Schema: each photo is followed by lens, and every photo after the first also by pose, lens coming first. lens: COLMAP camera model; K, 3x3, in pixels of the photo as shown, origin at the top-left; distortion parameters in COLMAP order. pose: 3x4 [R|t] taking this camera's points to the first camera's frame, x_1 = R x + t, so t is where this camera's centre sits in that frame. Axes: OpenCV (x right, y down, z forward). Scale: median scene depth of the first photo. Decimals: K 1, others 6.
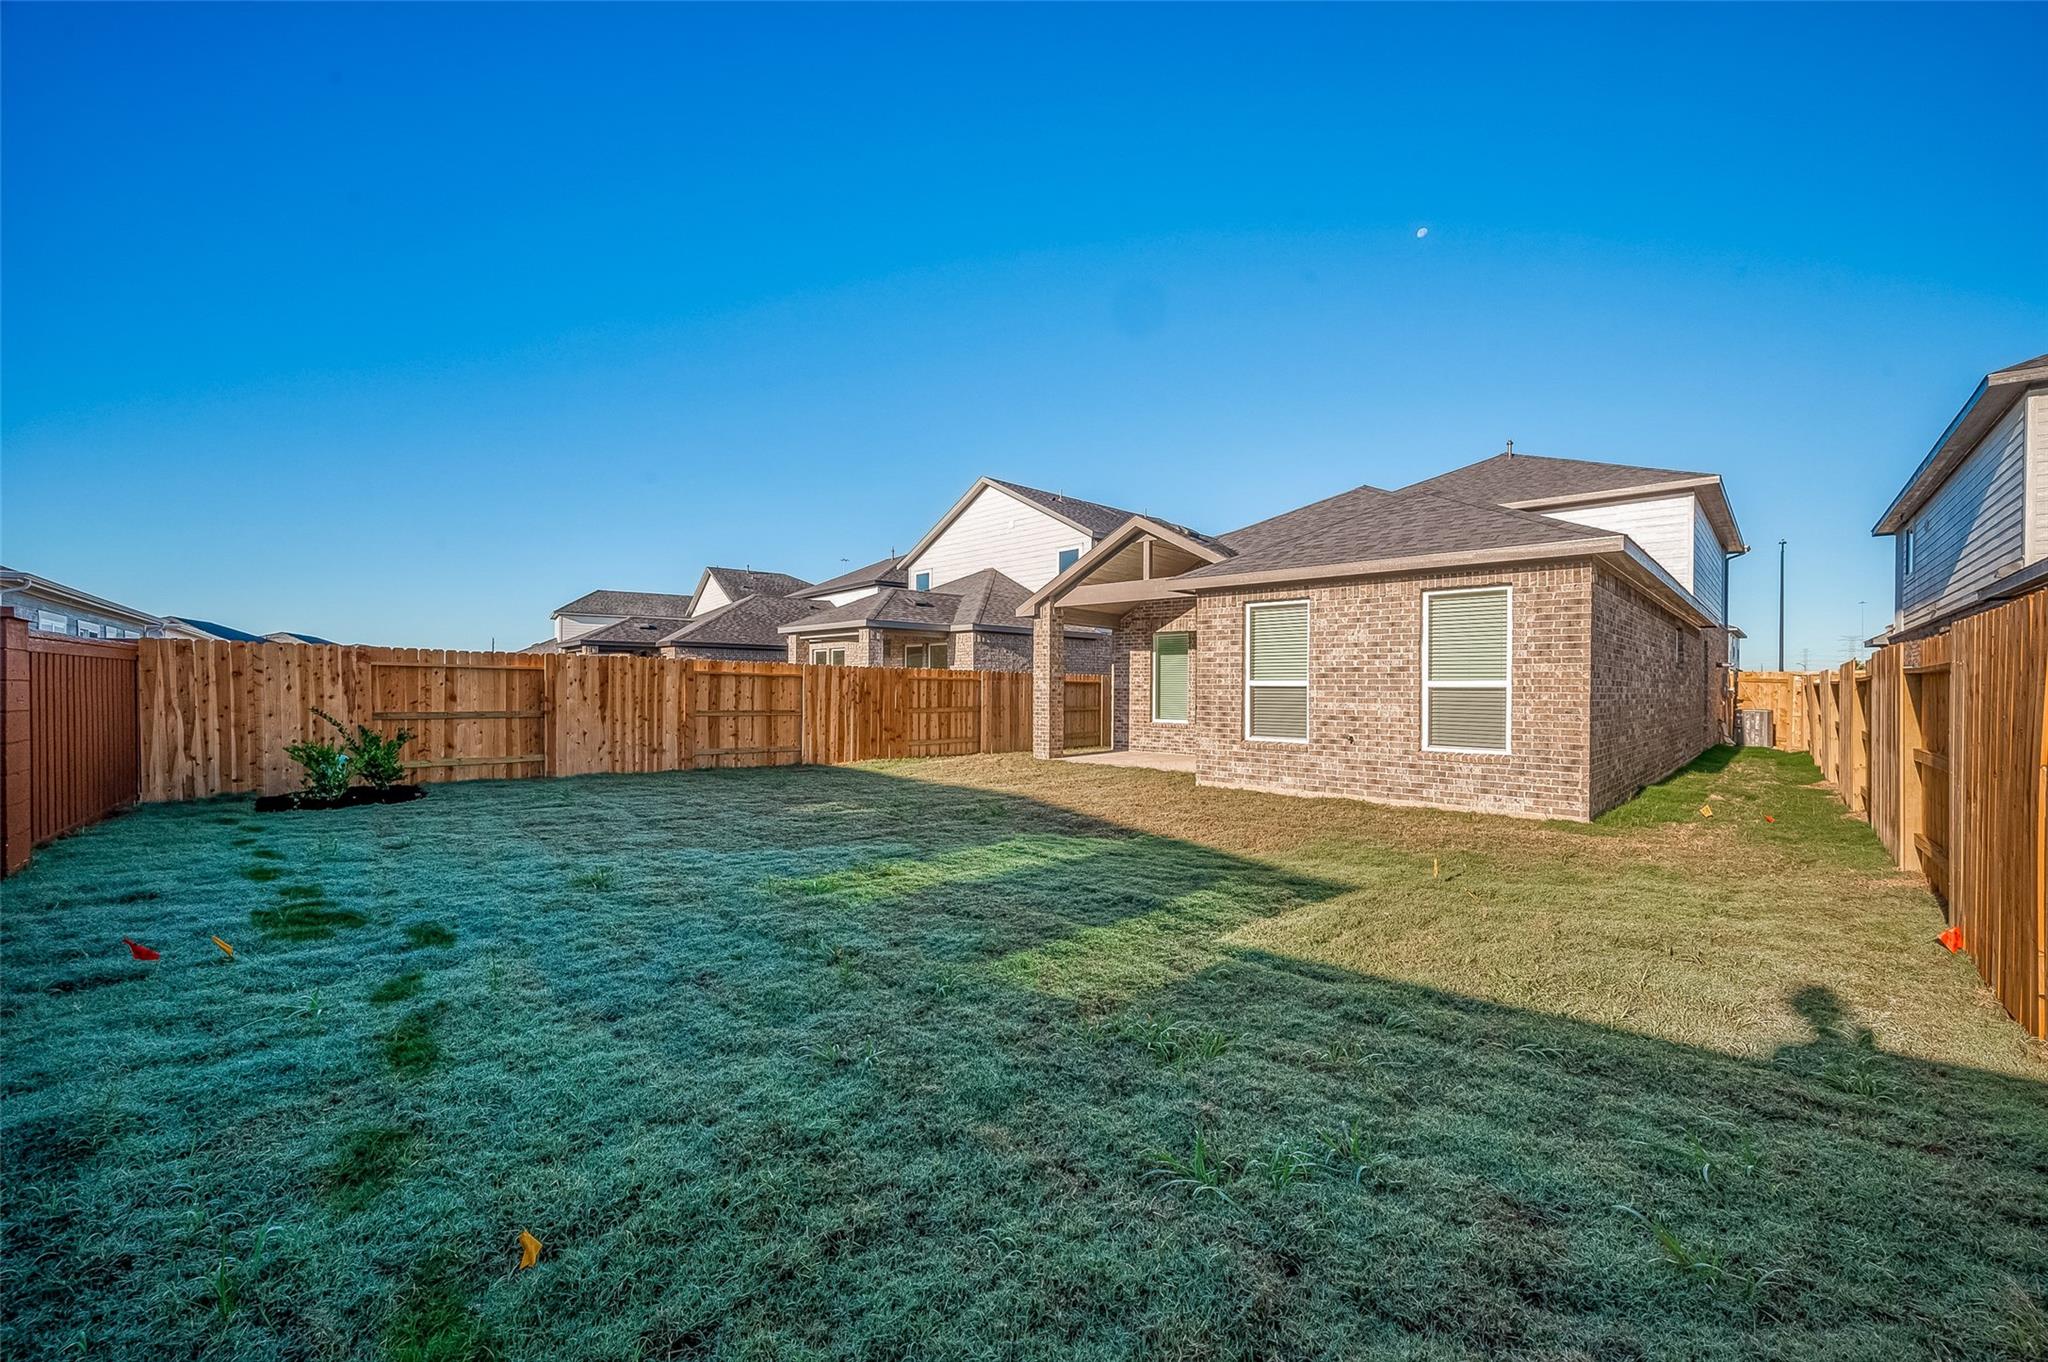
lens RADIAL K [[812.1, 0, 1025.5], [0, 812.1, 692.2], [0, 0, 1]] dist [-0.002457, -0.000339]
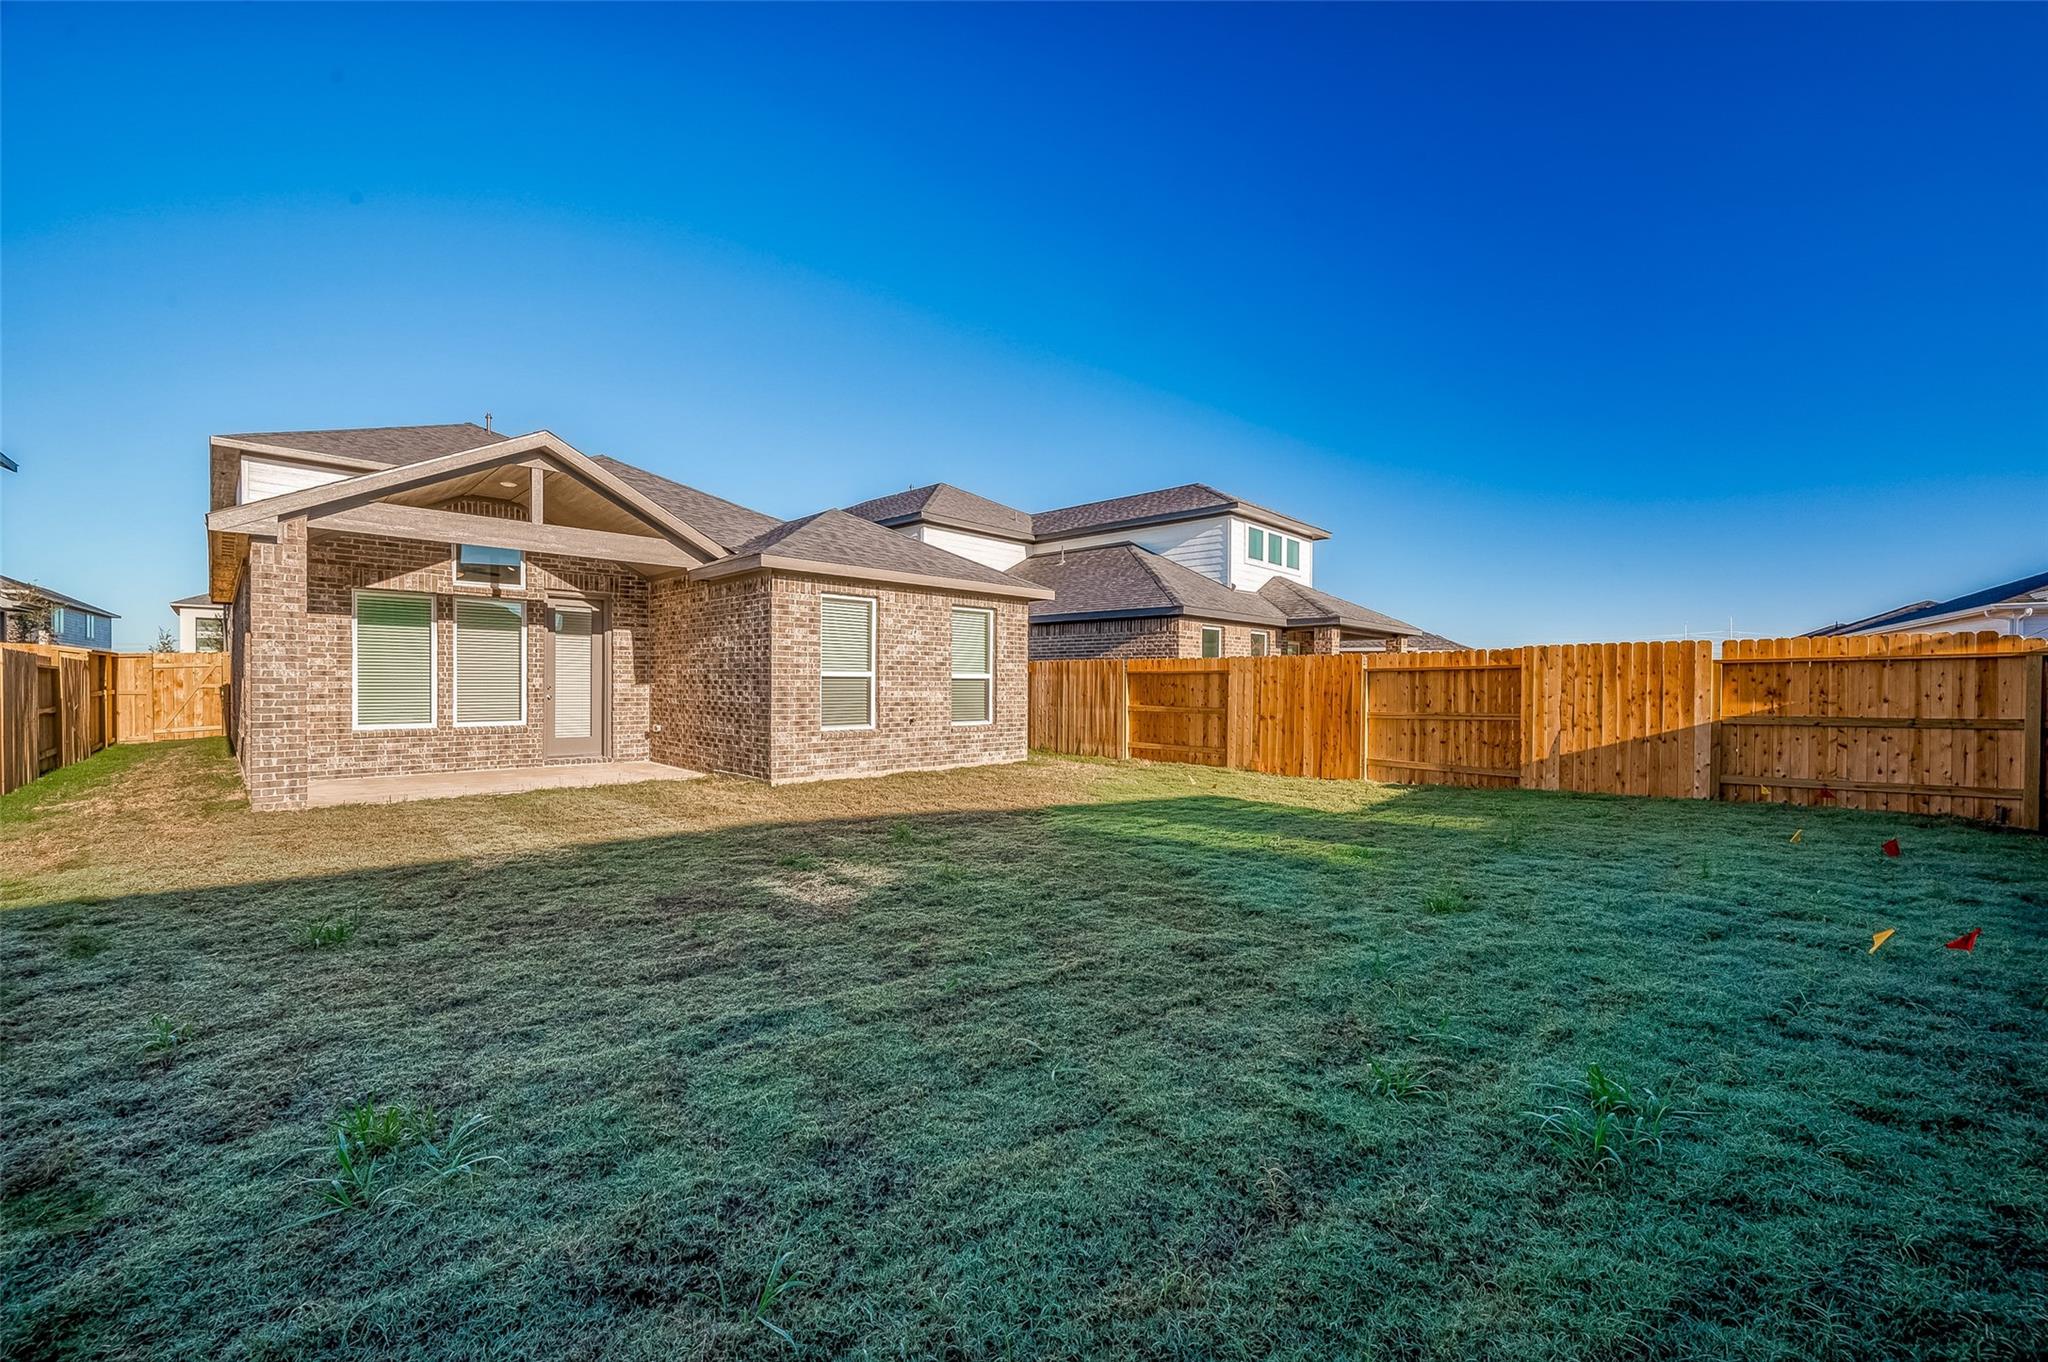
lens RADIAL K [[812.1, 0, 1025.5], [0, 812.1, 692.2], [0, 0, 1]] dist [-0.002457, -0.000339]
pose [[0.017136, -0.019234, 0.999668, -0.702322], [-0.000139, 0.999815, 0.019240, -0.007259], [-0.999853, -0.000469, 0.017130, 0.718646]]
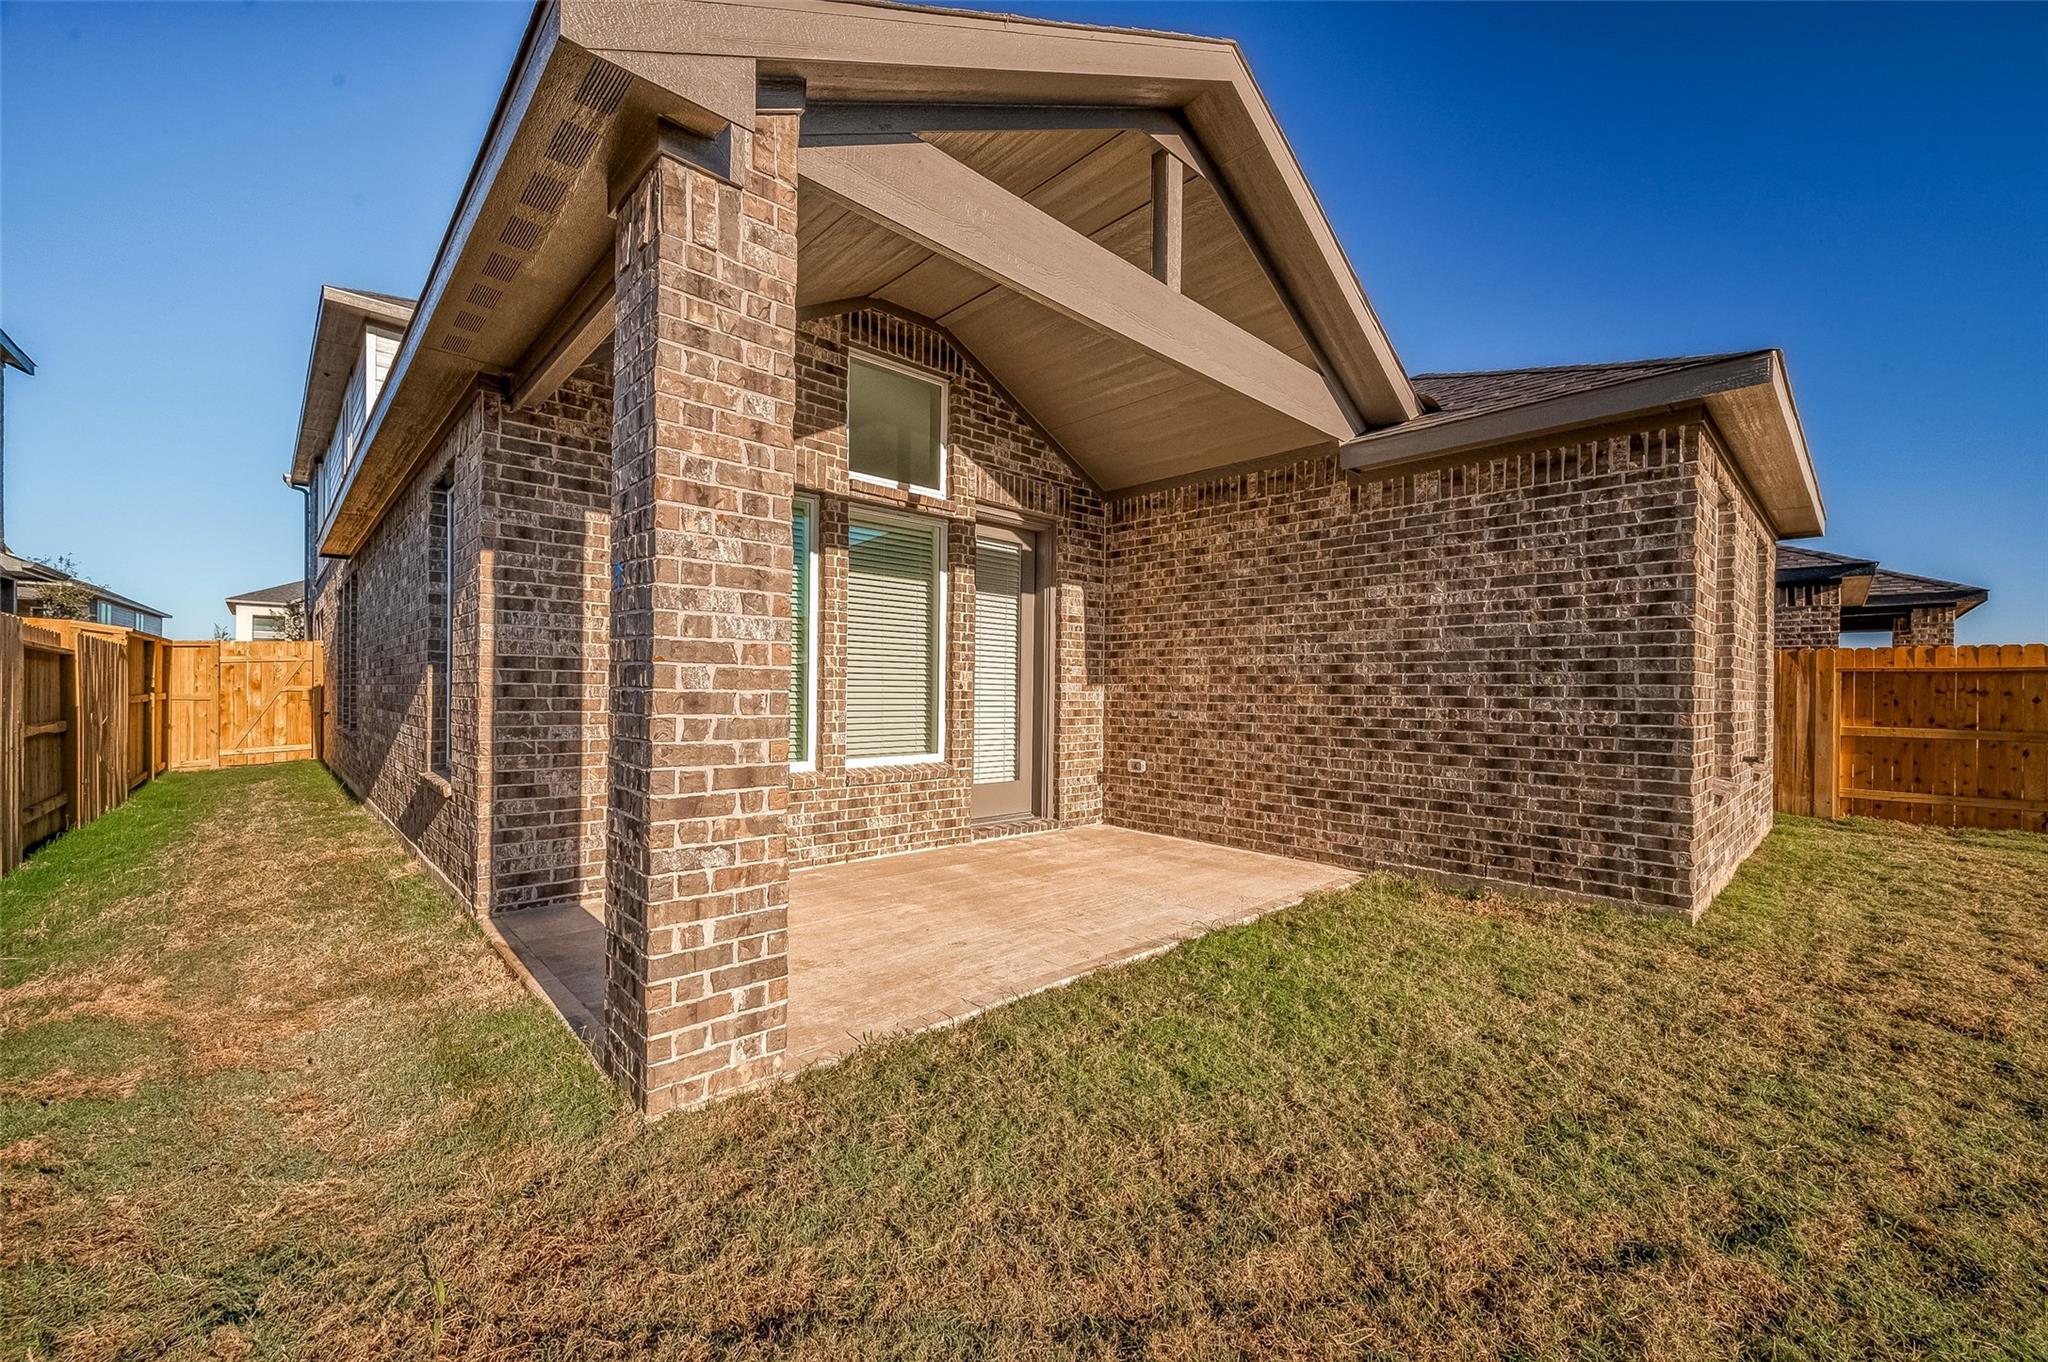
lens RADIAL K [[812.1, 0, 1025.5], [0, 812.1, 692.2], [0, 0, 1]] dist [-0.002457, -0.000339]
pose [[0.044965, -0.006241, 0.998969, -0.185917], [-0.004754, 0.999968, 0.006462, 0.005336], [-0.998977, -0.005040, 0.044934, 1.324198]]
